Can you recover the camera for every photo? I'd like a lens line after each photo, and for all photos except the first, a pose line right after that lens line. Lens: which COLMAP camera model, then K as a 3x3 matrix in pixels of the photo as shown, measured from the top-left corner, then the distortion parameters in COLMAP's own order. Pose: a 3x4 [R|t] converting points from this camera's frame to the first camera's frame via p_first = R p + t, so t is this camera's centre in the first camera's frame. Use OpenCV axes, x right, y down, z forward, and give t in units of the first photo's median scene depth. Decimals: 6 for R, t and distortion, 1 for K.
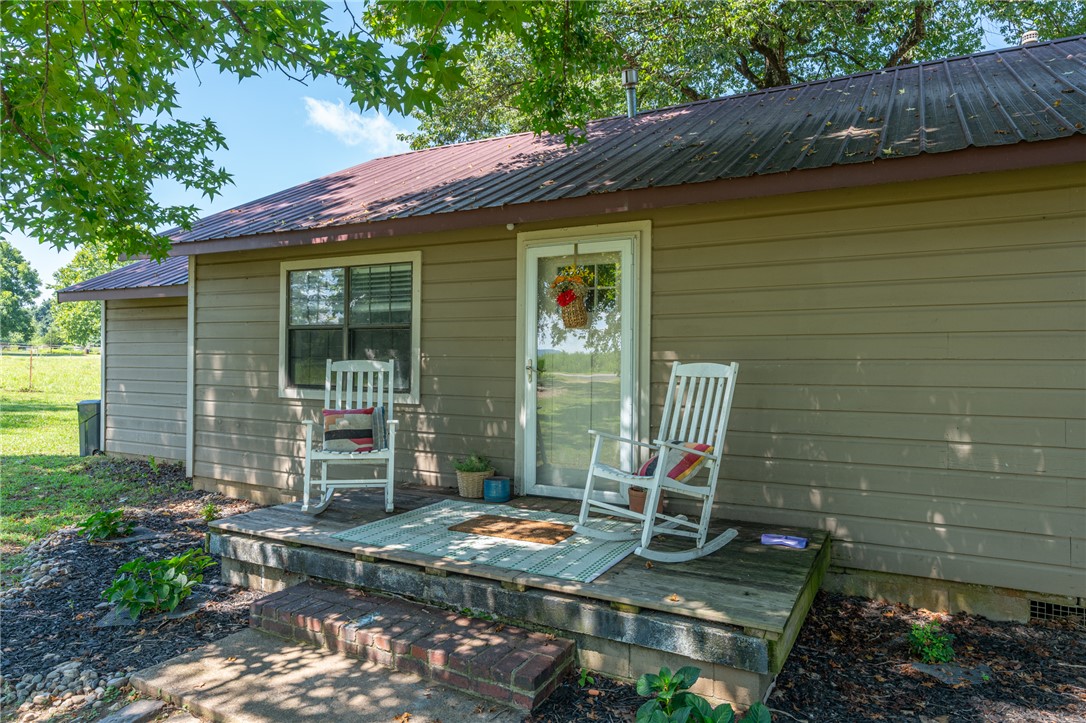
lens RADIAL K [[689.8, 0, 546.4], [0, 689.8, 355.9], [0, 0, 1]] dist [0.003474, -0.000097]
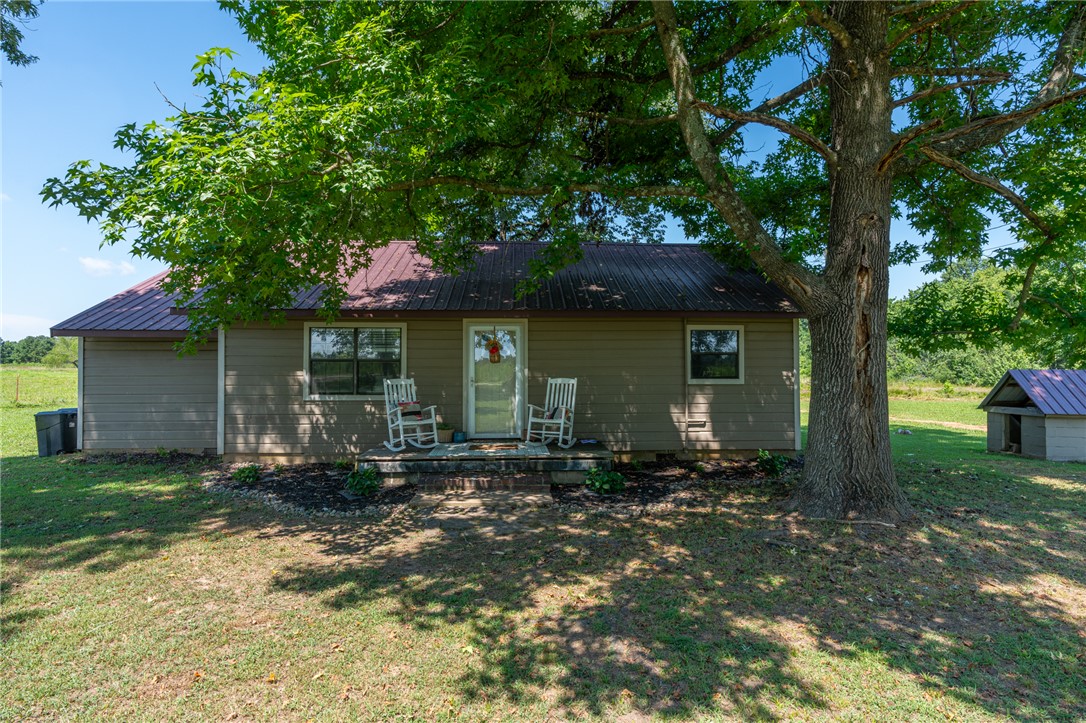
lens RADIAL K [[551.7, 0, 540.1], [0, 551.7, 360.8], [0, 0, 1]] dist [-0.009527, 0.003023]
pose [[0.857686, -0.001941, 0.514170, -0.826773], [0.004687, 0.999981, -0.004044, -0.042245], [-0.514153, 0.005879, 0.857679, -0.692249]]
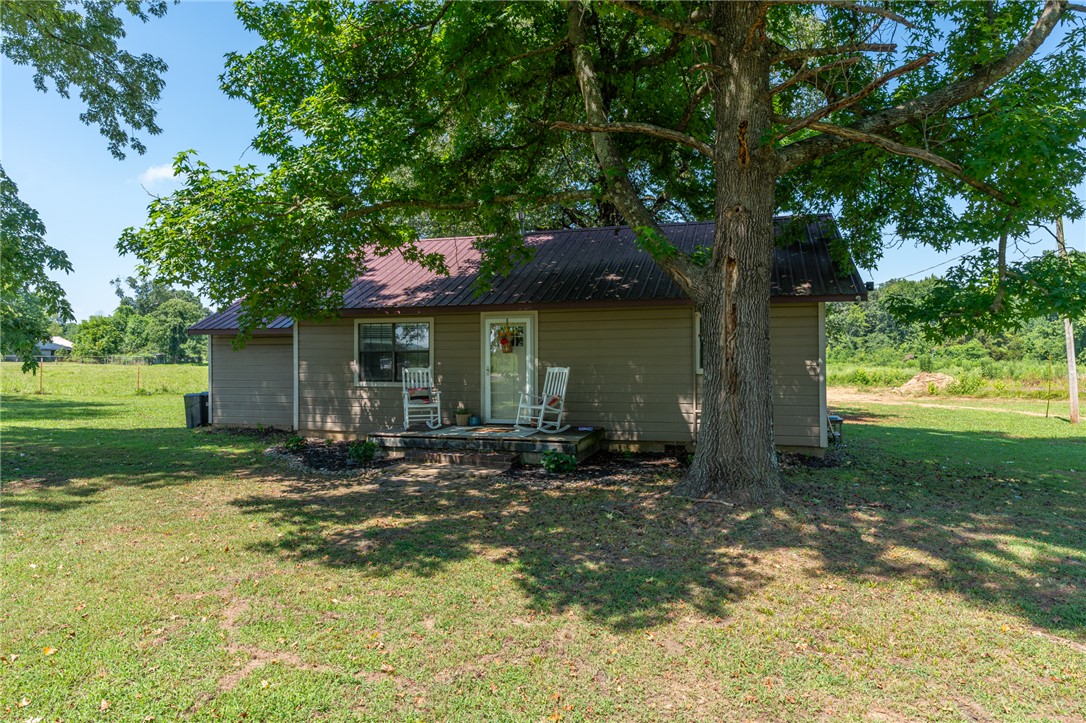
lens RADIAL K [[657.1, 0, 545.5], [0, 657.1, 361.4], [0, 0, 1]] dist [-0.008427, 0.003985]
pose [[0.980332, -0.011582, 0.197013, -0.304024], [0.010154, 0.999914, 0.008256, -0.032121], [-0.197092, -0.006093, 0.980366, -1.399803]]
